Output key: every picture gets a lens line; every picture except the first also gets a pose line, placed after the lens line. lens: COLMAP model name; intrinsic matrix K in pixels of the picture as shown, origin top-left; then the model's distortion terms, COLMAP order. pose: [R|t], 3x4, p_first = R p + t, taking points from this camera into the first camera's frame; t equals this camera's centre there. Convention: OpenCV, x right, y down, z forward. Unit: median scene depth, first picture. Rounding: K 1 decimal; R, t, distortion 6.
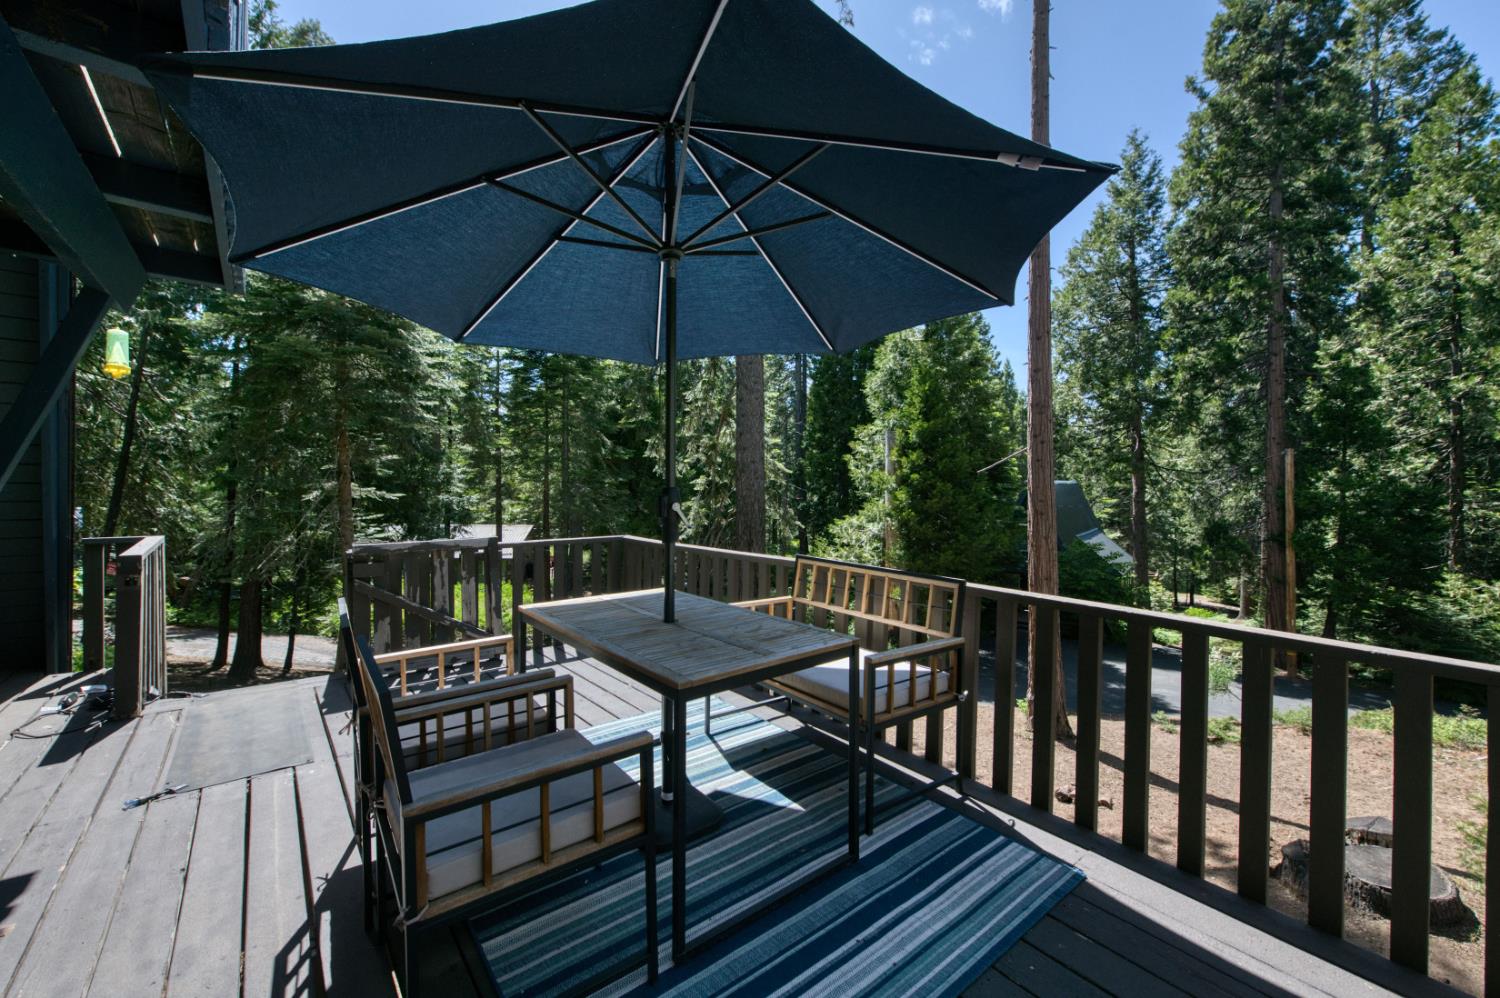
lens RADIAL K [[600.0, 0, 727.5], [0, 600.0, 488.0], [0, 0, 1]] dist [0.004578, -0.000650]
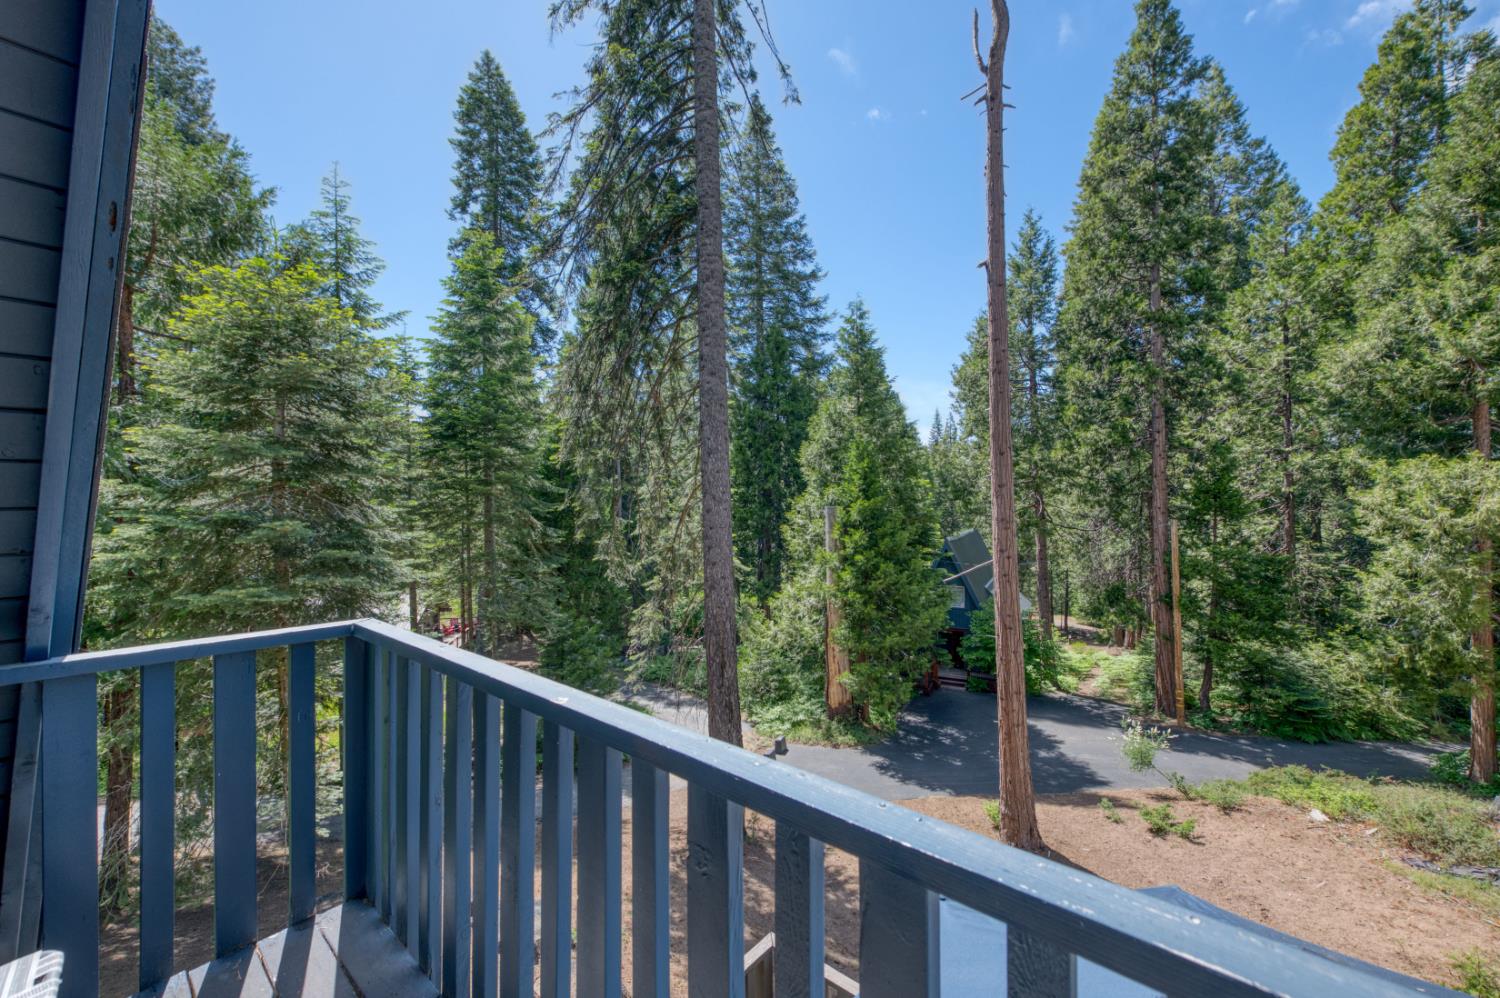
lens RADIAL K [[599.7, 0, 722.8], [0, 599.7, 499.8], [0, 0, 1]] dist [0.014263, -0.003898]
pose [[0.984566, -0.013035, 0.174525, -0.073199], [0.013552, 0.999907, -0.001769, -0.098738], [-0.174485, 0.004107, 0.984651, 0.042324]]
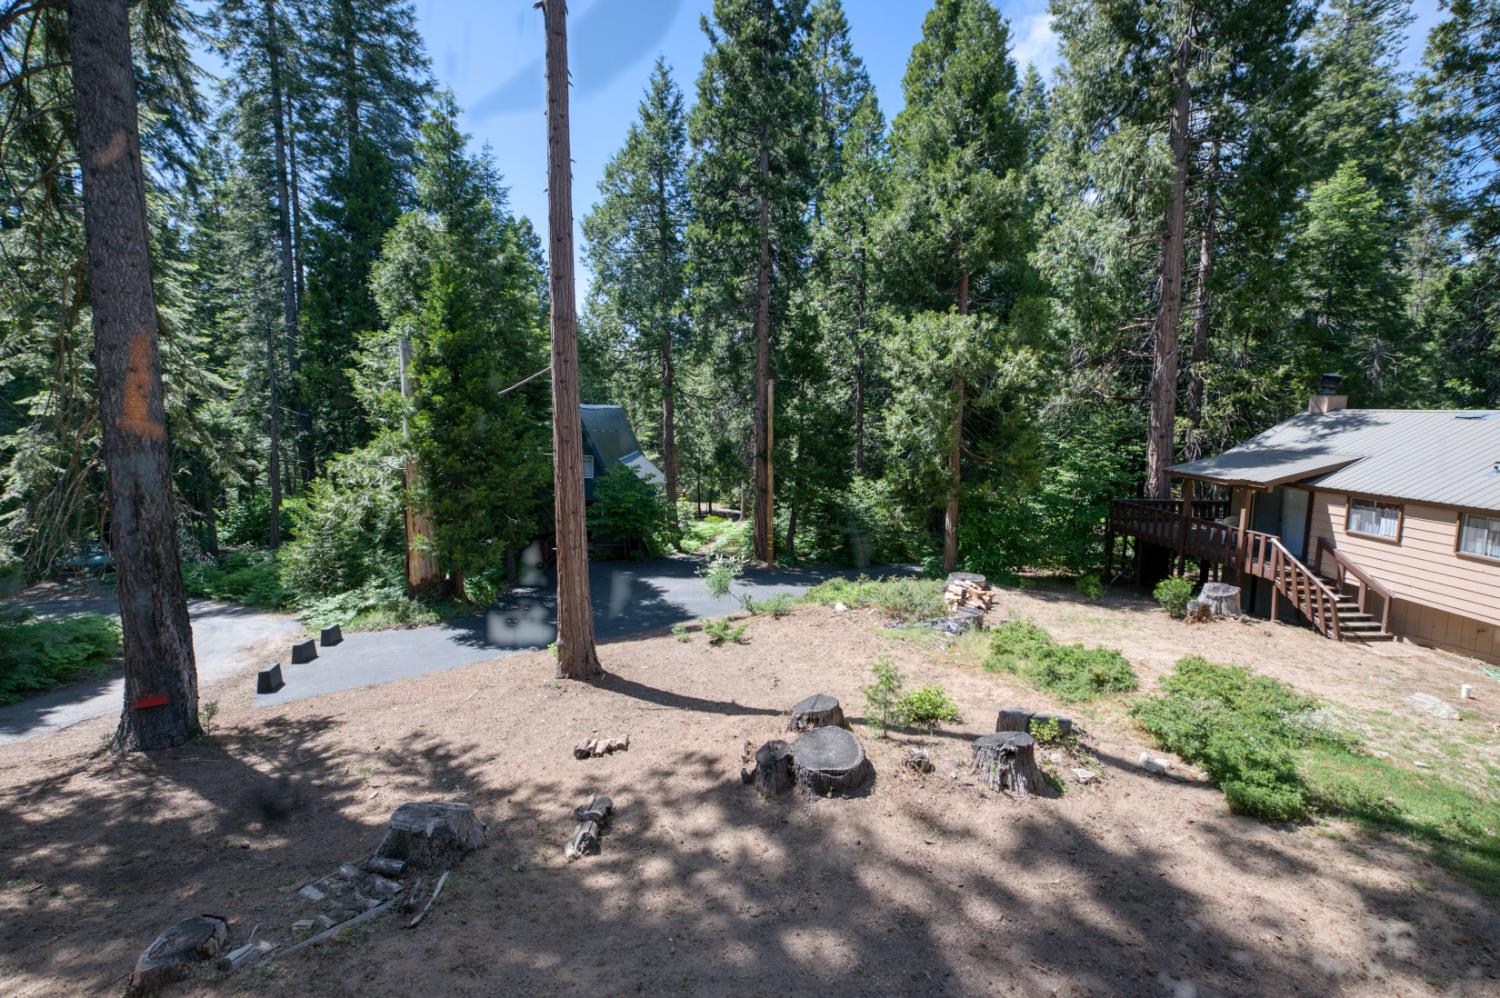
lens RADIAL K [[635.0, 0, 718.6], [0, 635.0, 472.1], [0, 0, 1]] dist [0.015968, -0.000063]
pose [[0.785740, -0.057689, 0.615861, 0.060211], [-0.000397, 0.995594, 0.093766, -0.000516], [-0.618557, -0.073921, 0.782255, 0.059600]]
